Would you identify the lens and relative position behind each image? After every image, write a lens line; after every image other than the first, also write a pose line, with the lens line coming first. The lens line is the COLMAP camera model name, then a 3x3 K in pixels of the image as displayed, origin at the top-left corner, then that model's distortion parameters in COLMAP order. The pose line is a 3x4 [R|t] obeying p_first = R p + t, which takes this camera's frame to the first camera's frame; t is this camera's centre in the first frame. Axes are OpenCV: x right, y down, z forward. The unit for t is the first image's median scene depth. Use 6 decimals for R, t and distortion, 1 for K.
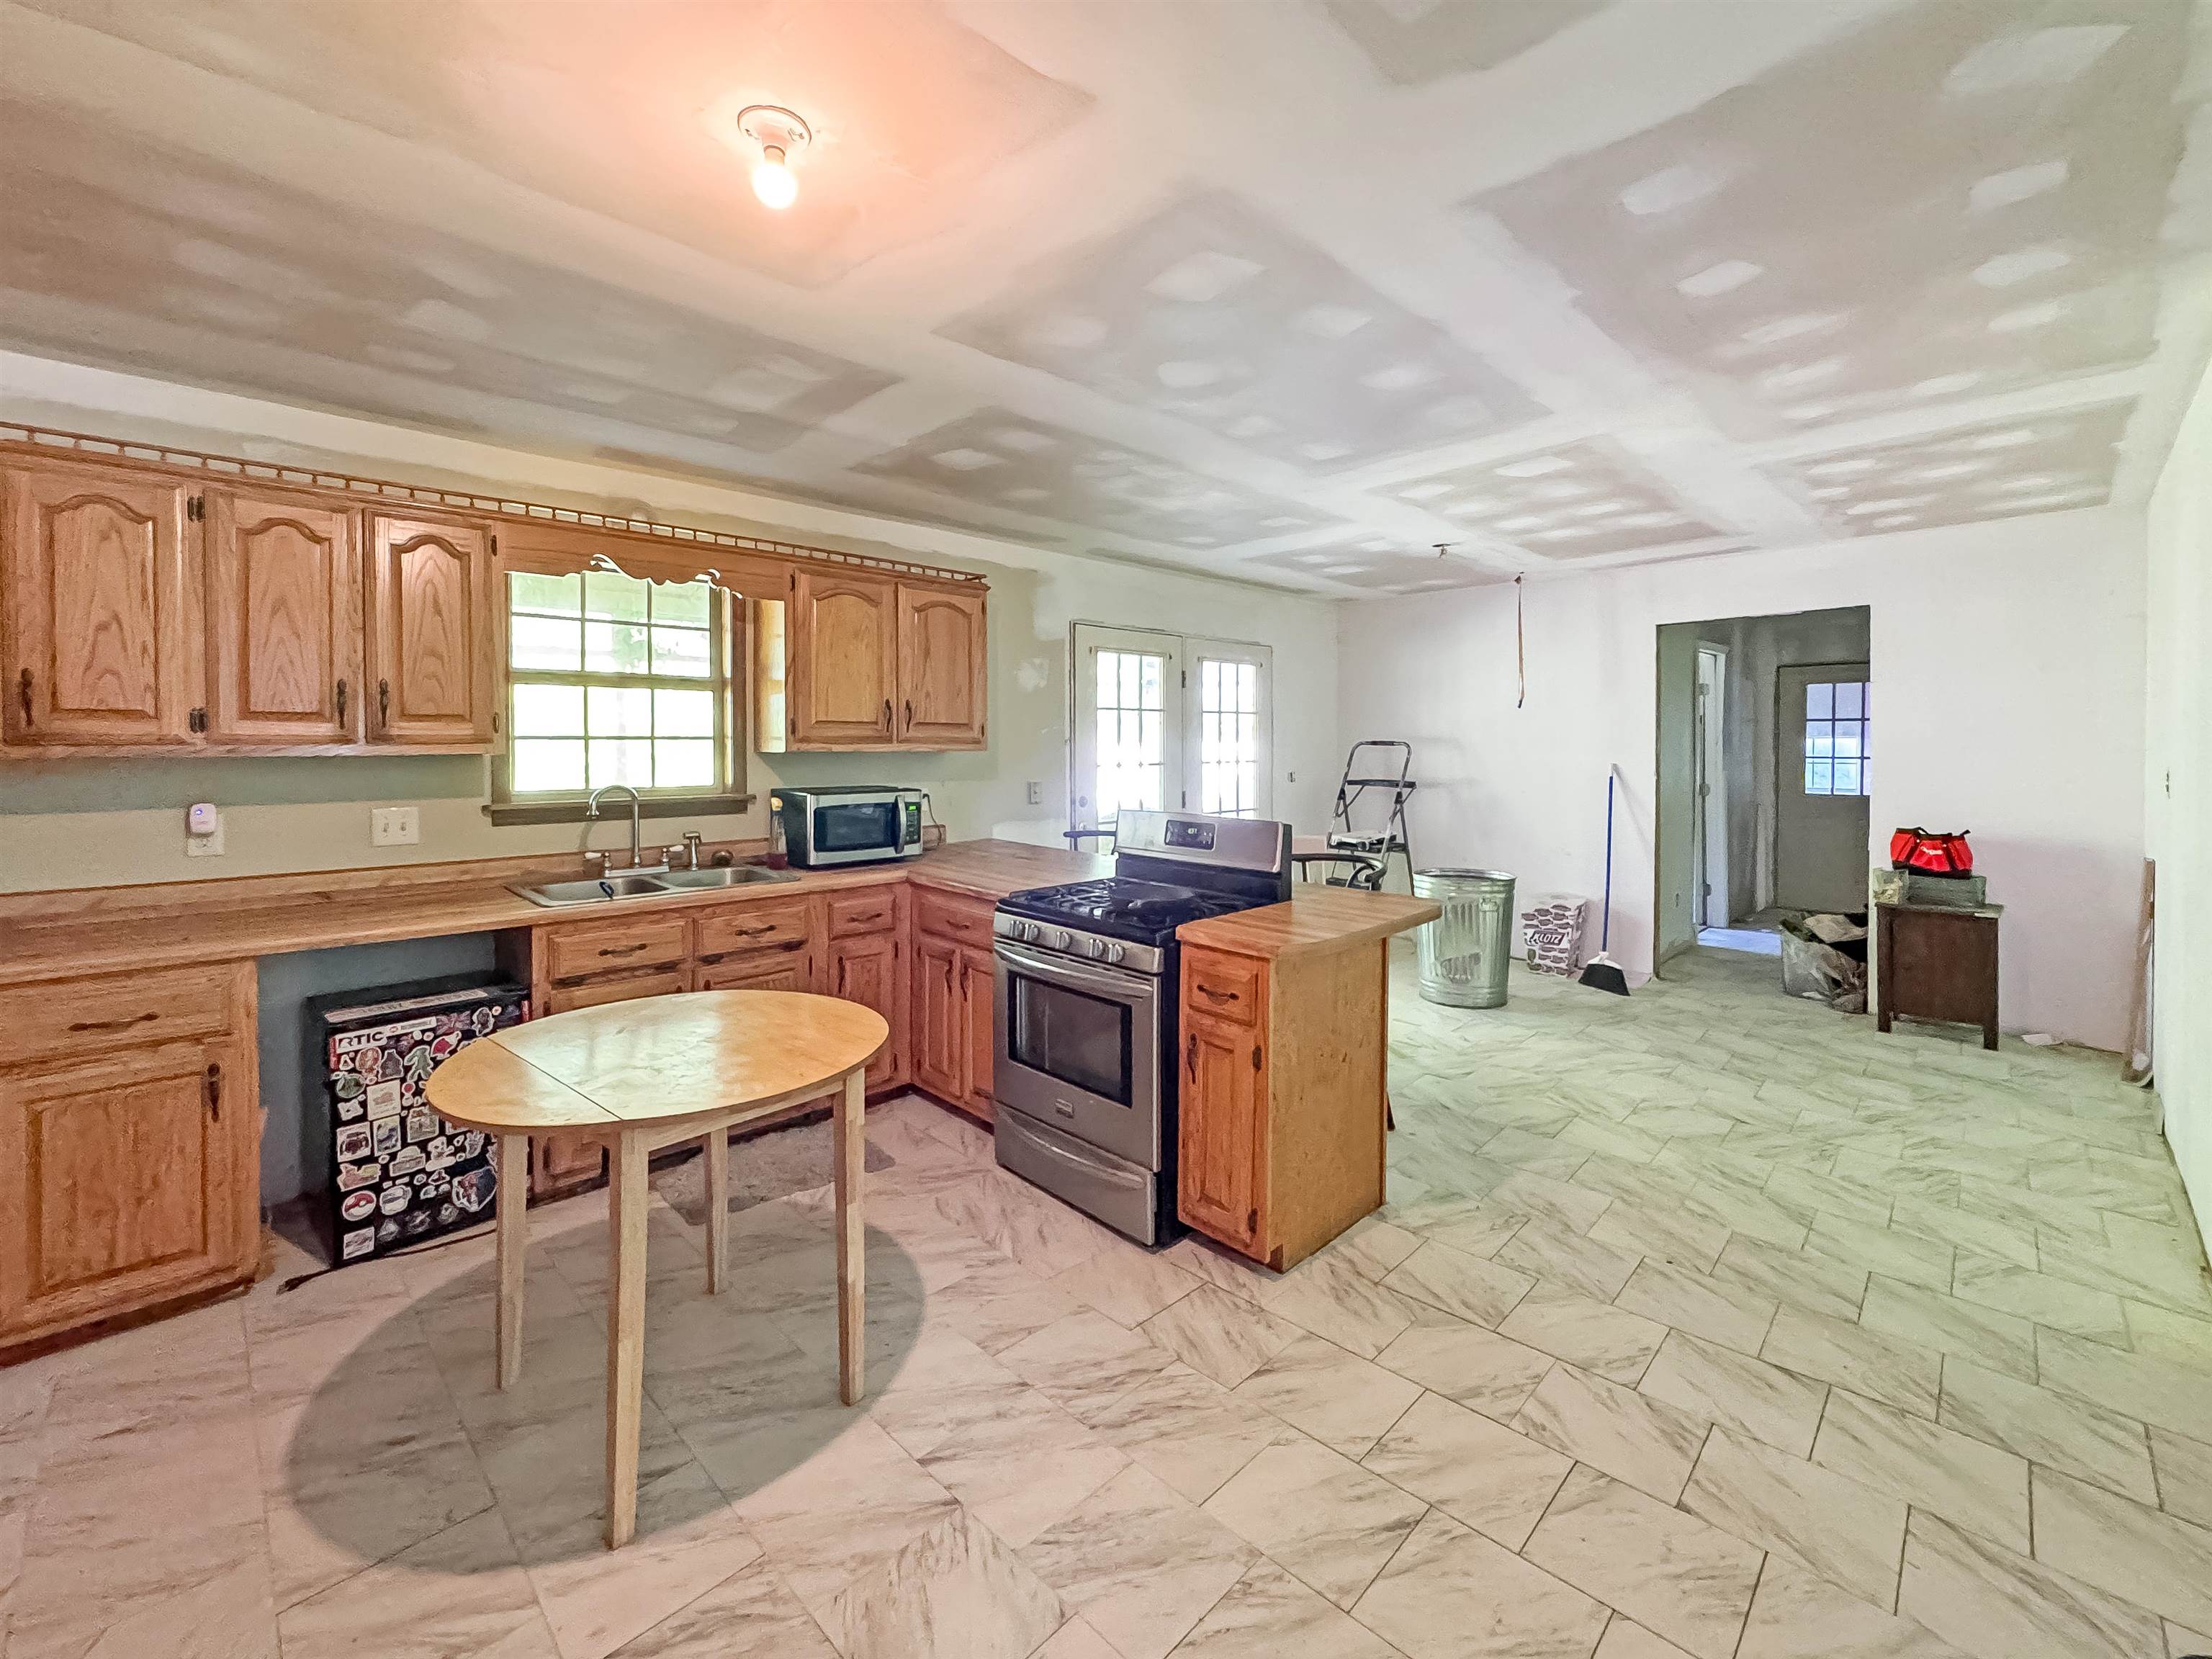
lens RADIAL K [[901.3, 0, 1140.3], [0, 901.3, 750.9], [0, 0, 1]] dist [-0.006614, 0.000942]
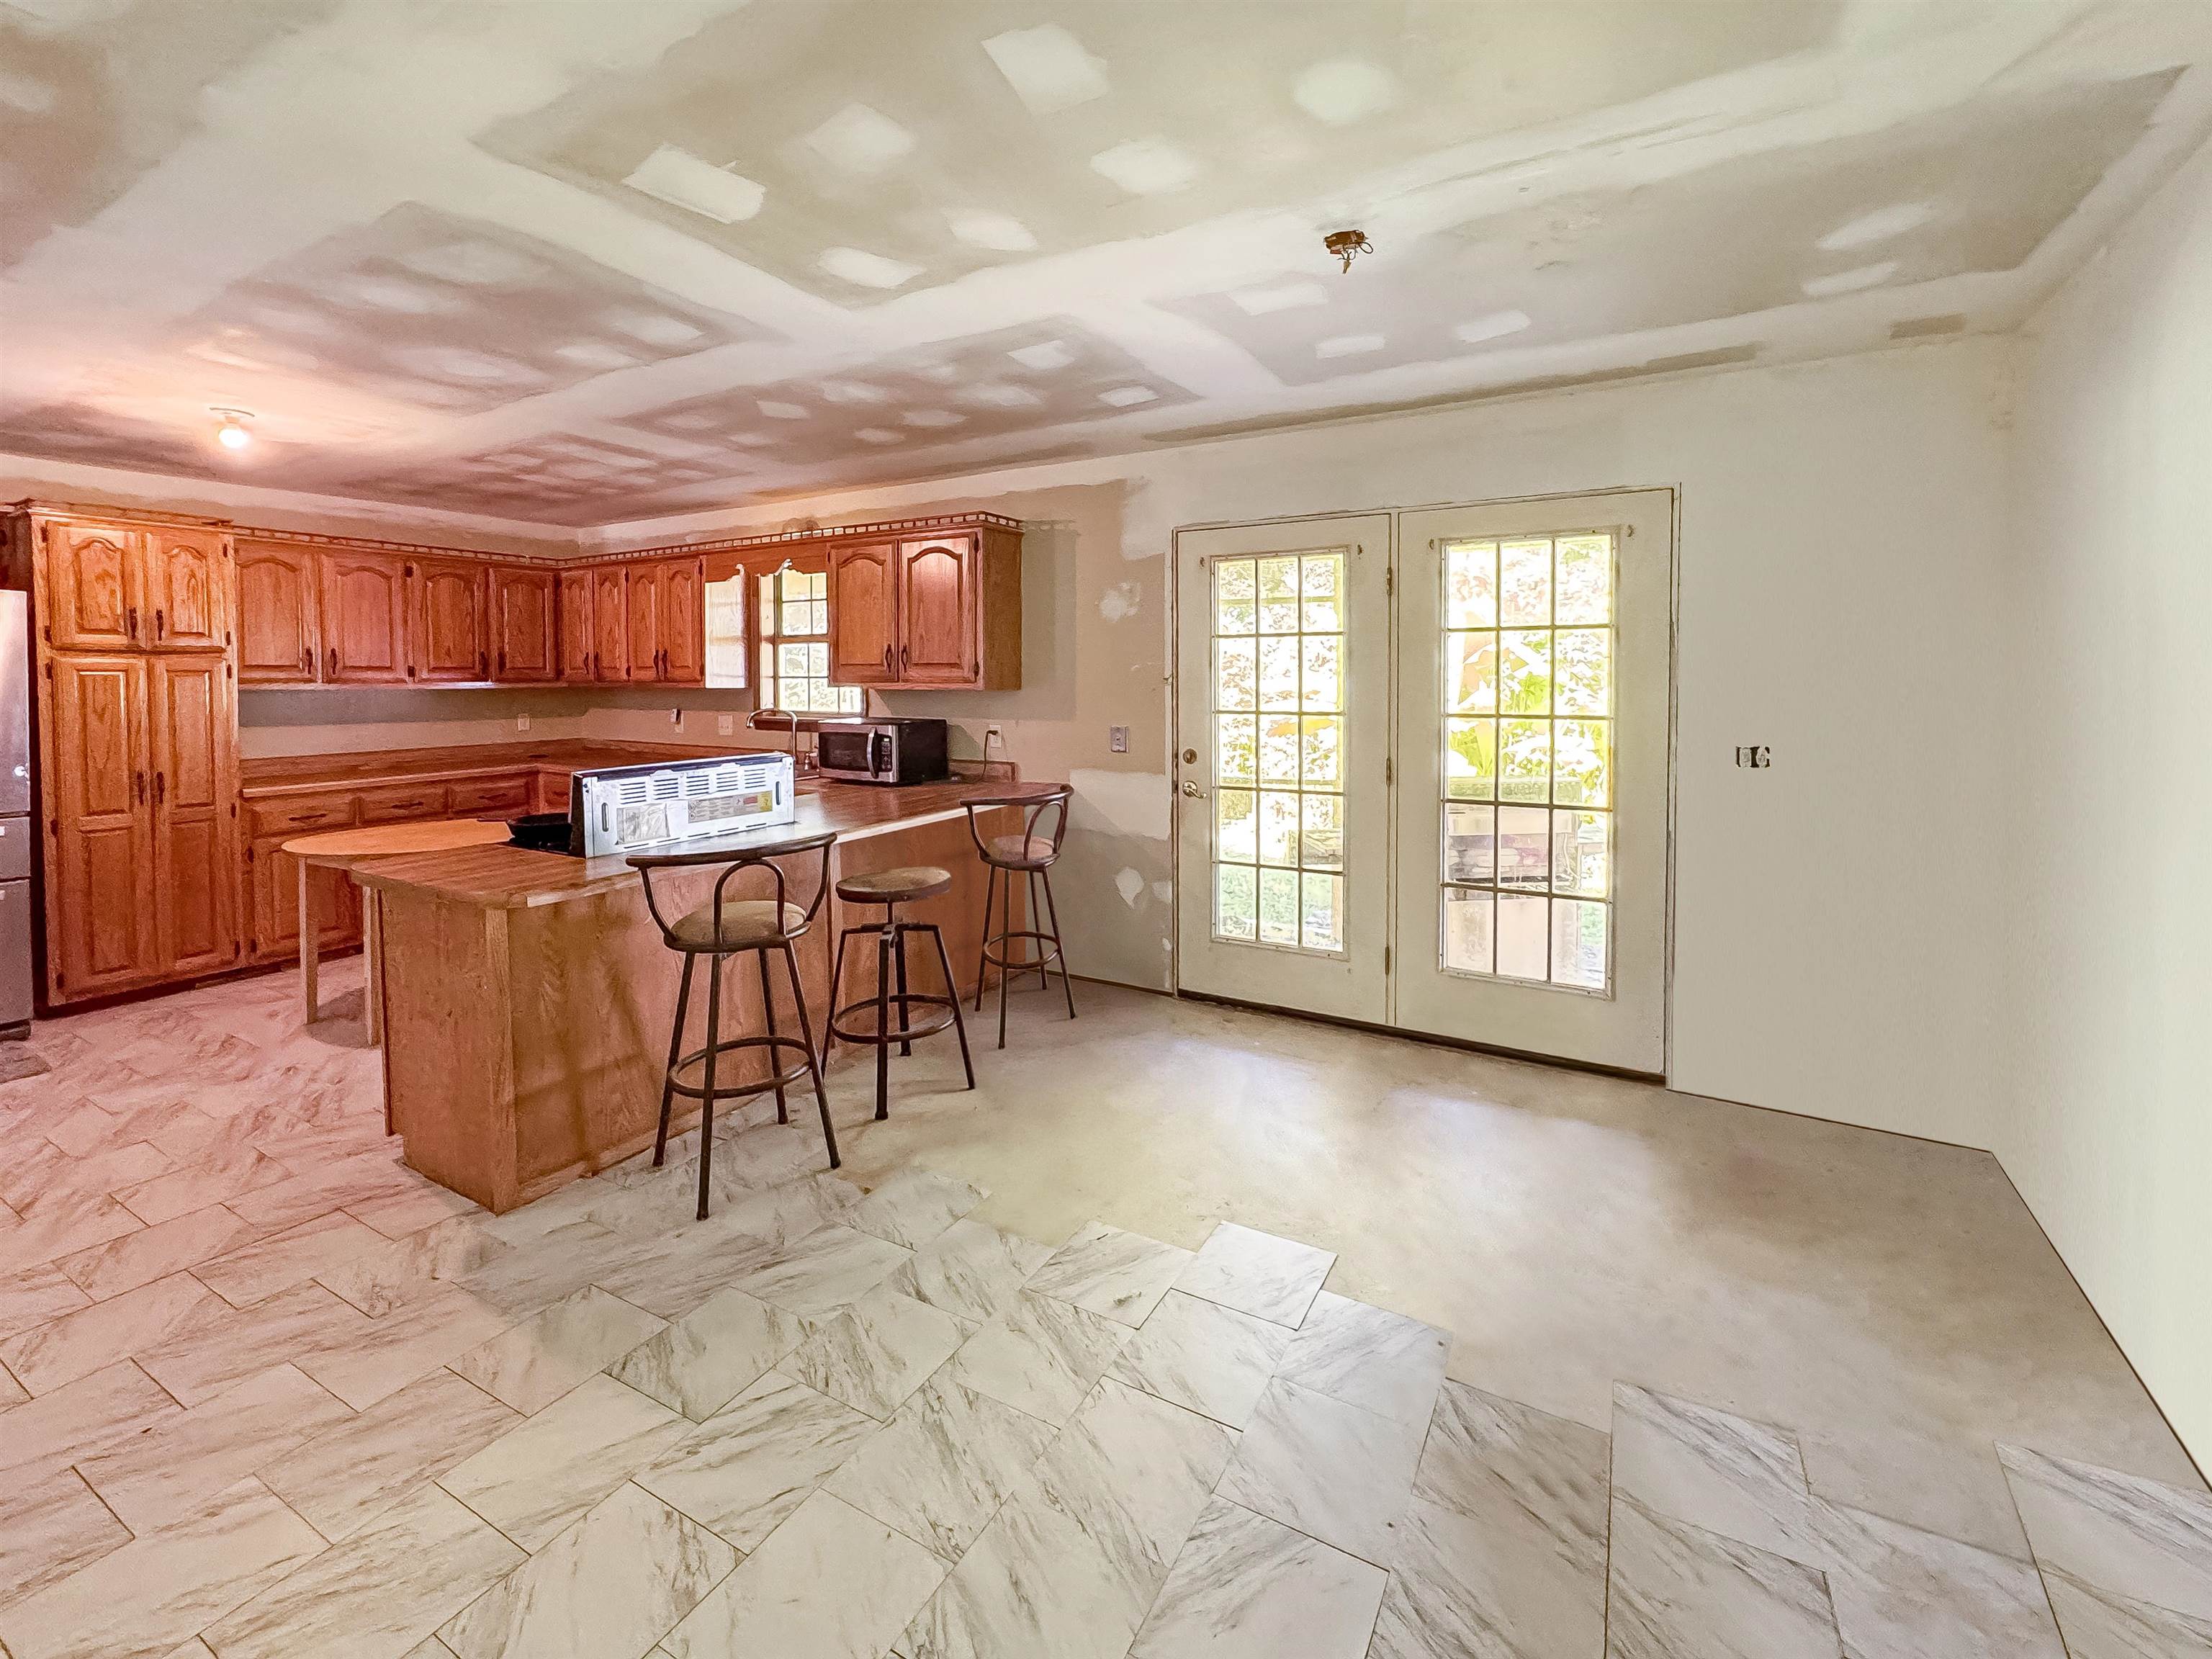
lens RADIAL K [[952.4, 0, 1179.3], [0, 952.4, 693.5], [0, 0, 1]] dist [0.000056, -0.000459]
pose [[0.269349, 0.019540, -0.962844, 0.902040], [-0.007711, 0.999806, 0.018133, -0.017202], [0.963012, 0.002541, 0.269448, 0.939694]]
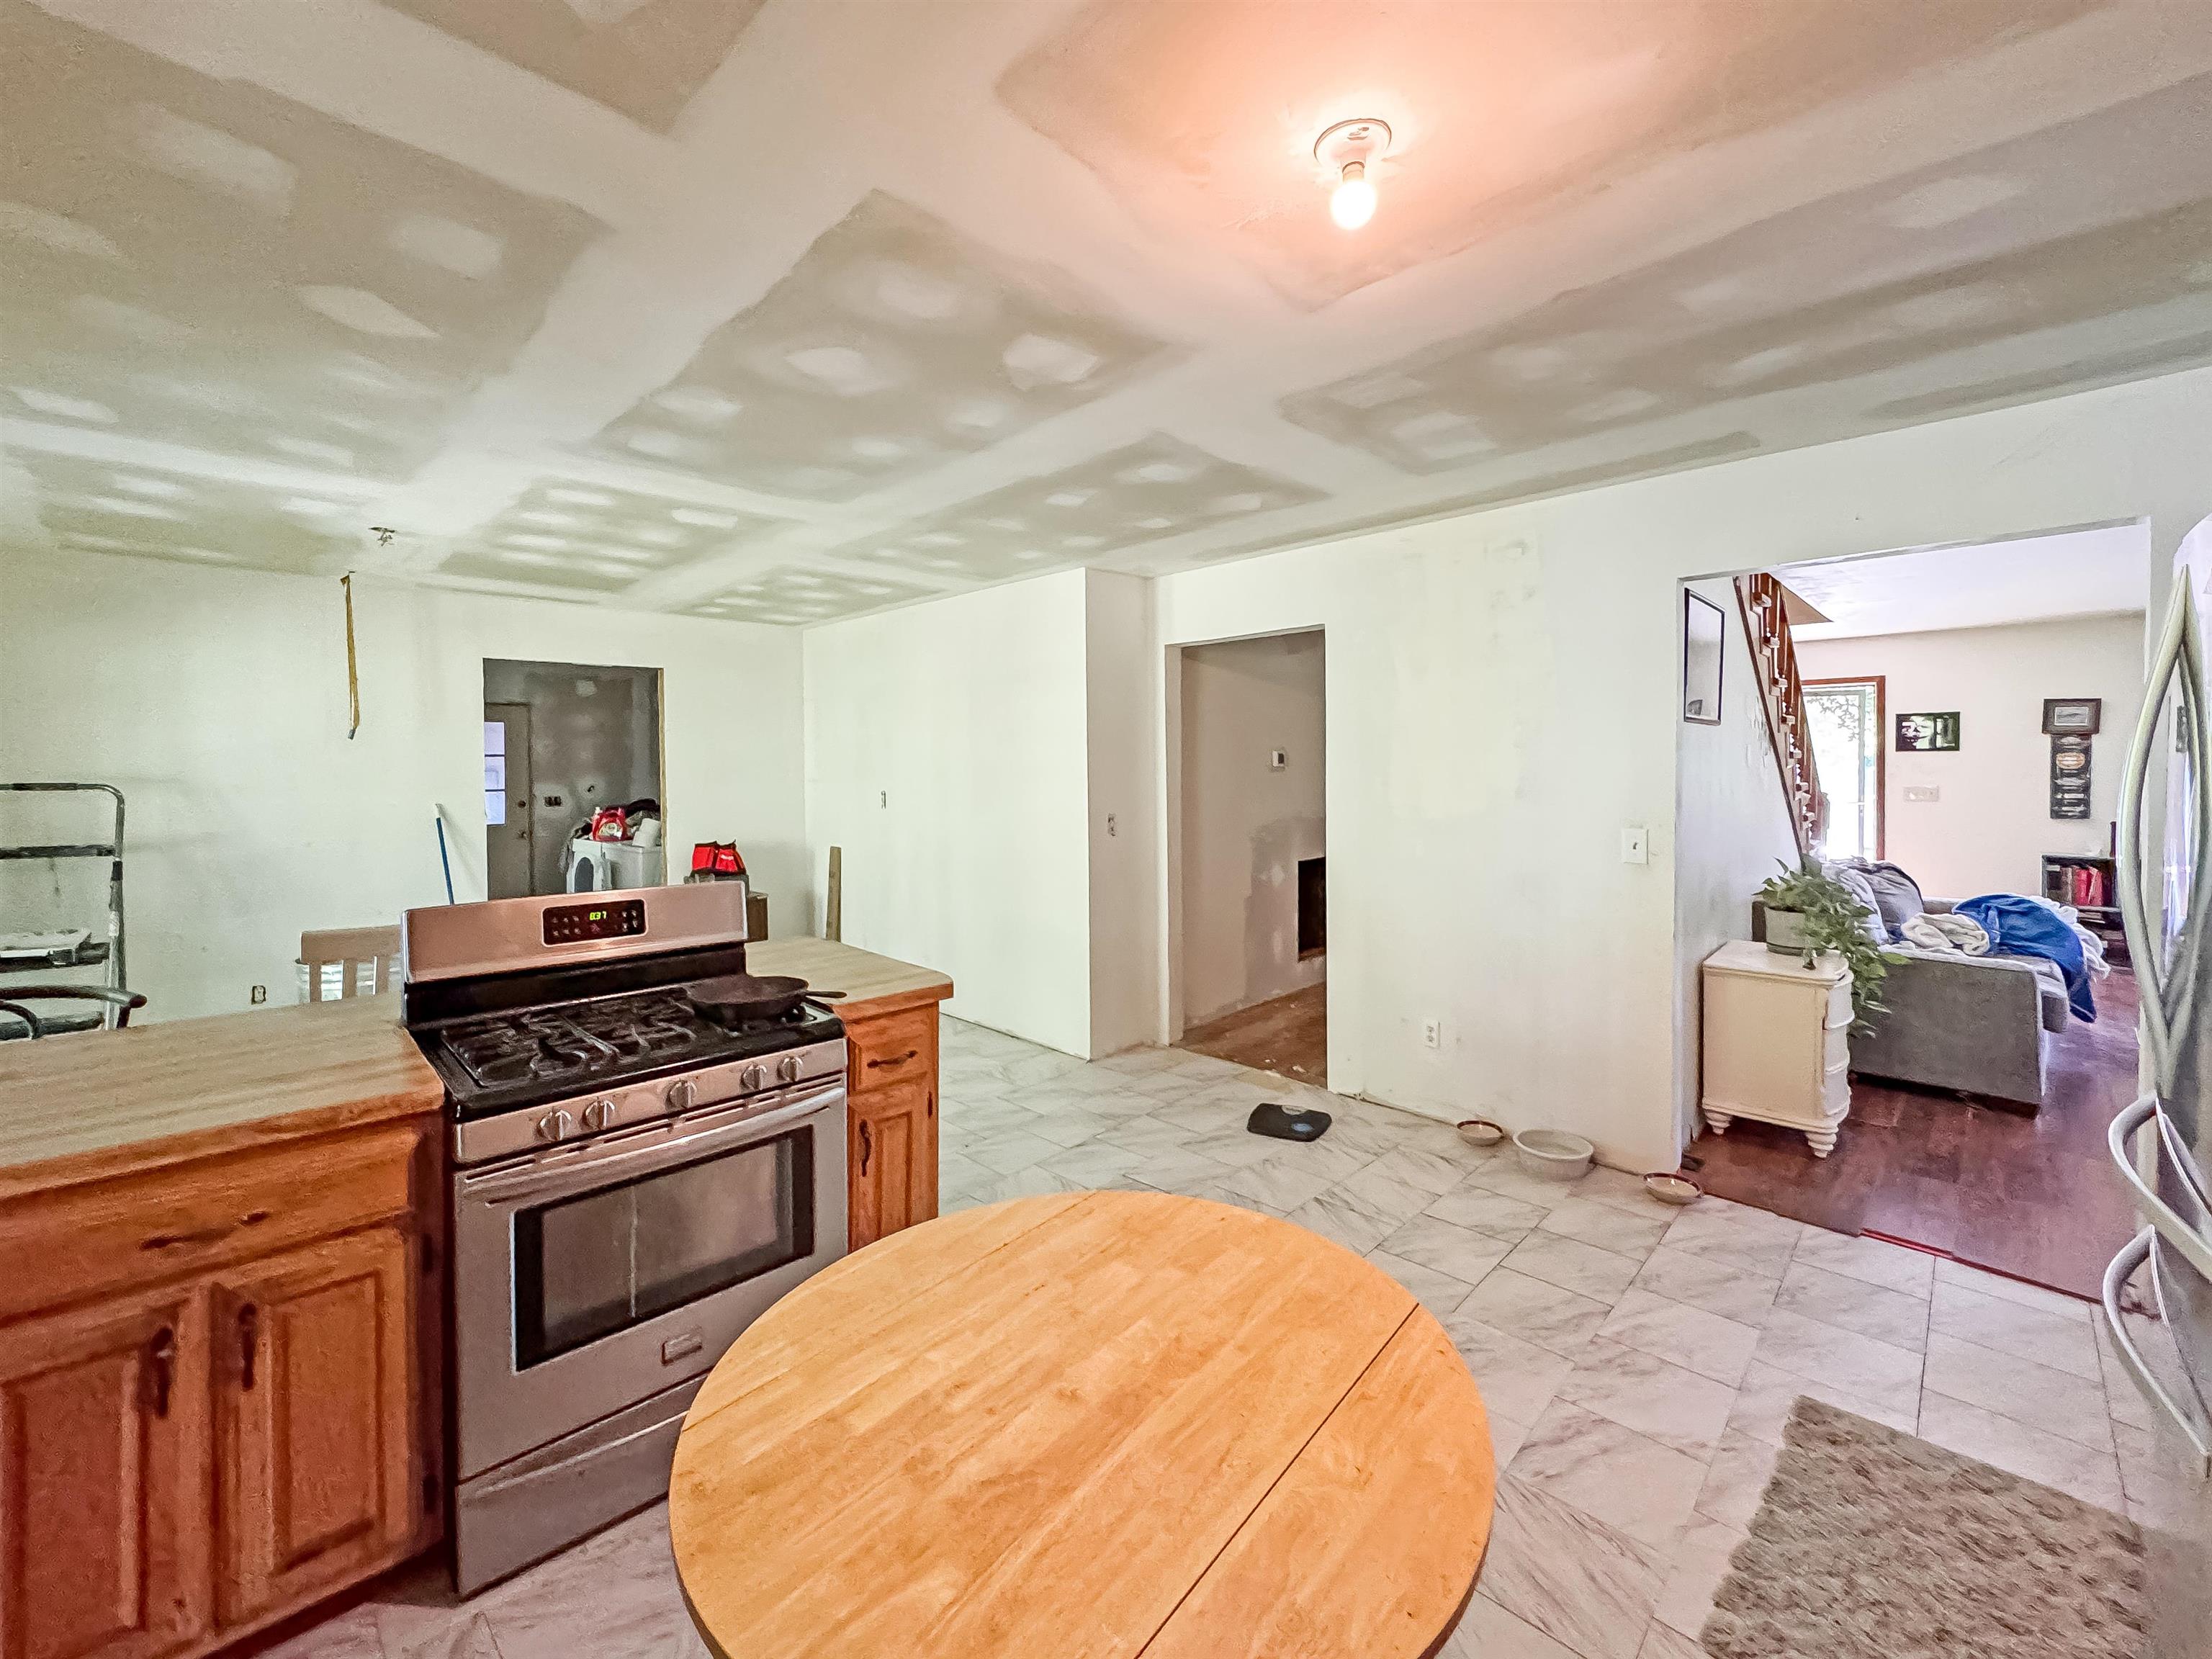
lens RADIAL K [[901.3, 0, 1063.2], [0, 901.3, 766.8], [0, 0, 1]] dist [-0.006614, 0.000942]
pose [[0.042133, -0.000452, 0.999112, -0.486645], [0.016245, 0.999868, -0.000233, -0.017596], [-0.998980, 0.016240, 0.042135, 0.455261]]
